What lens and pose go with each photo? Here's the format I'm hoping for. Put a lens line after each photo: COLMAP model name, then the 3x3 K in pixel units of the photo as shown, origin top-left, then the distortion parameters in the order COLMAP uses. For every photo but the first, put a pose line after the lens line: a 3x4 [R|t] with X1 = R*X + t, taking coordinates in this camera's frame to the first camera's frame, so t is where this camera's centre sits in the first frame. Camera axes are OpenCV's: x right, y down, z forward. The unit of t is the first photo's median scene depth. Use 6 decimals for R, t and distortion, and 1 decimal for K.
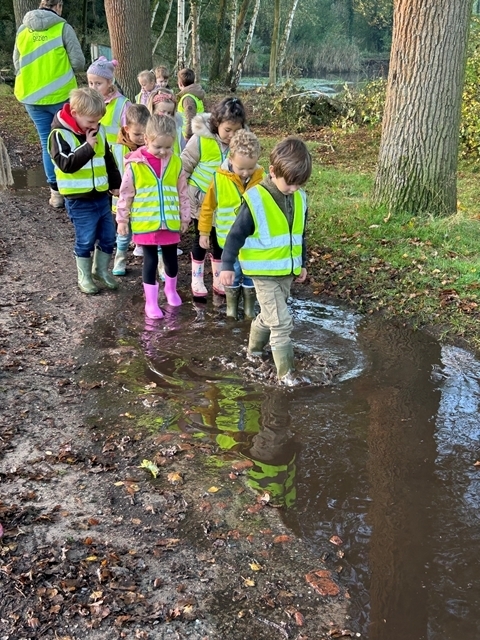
lens RADIAL K [[844.3, 0, 248.1], [0, 844.3, 311.3], [0, 0, 1]] dist [0.190118, -0.552733]
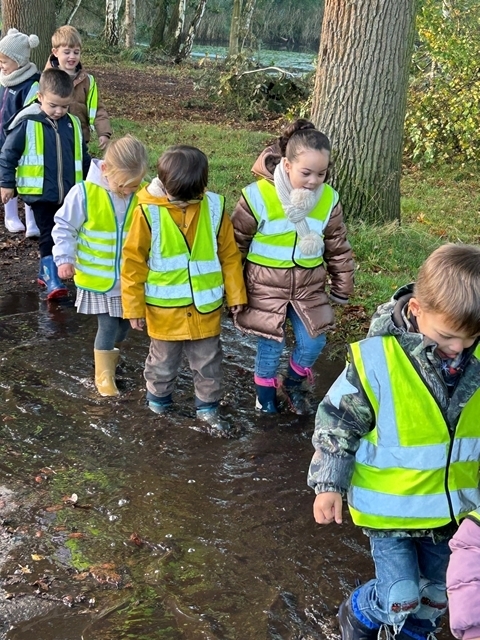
lens RADIAL K [[1189.2, 0, 240.5], [0, 1189.2, 301.8], [0, 0, 1]] dist [0.211684, -0.426366]
pose [[0.998515, 0.045822, 0.029456, 0.068401], [-0.044035, 0.997304, -0.058694, 0.034206], [-0.032067, 0.057310, 0.997841, -0.126722]]
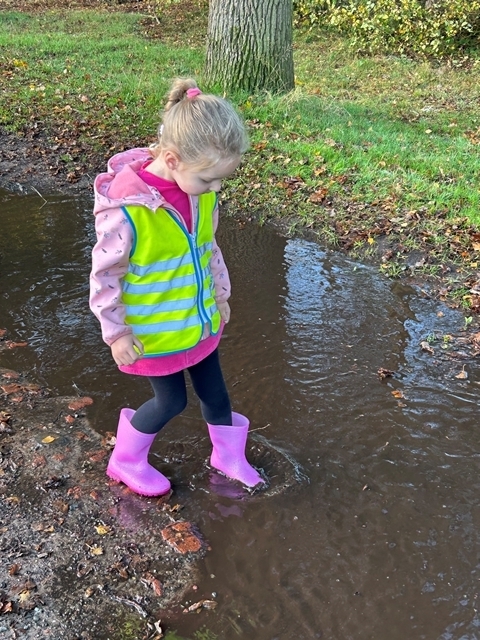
lens RADIAL K [[849.8, 0, 240.0], [0, 849.8, 320.0], [0, 0, 1]] dist [0.173433, -0.500825]
pose [[0.982229, -0.091635, 0.163796, 0.008581], [0.066946, 0.986362, 0.150359, -0.011645], [-0.175340, -0.136721, 0.974968, 0.061925]]
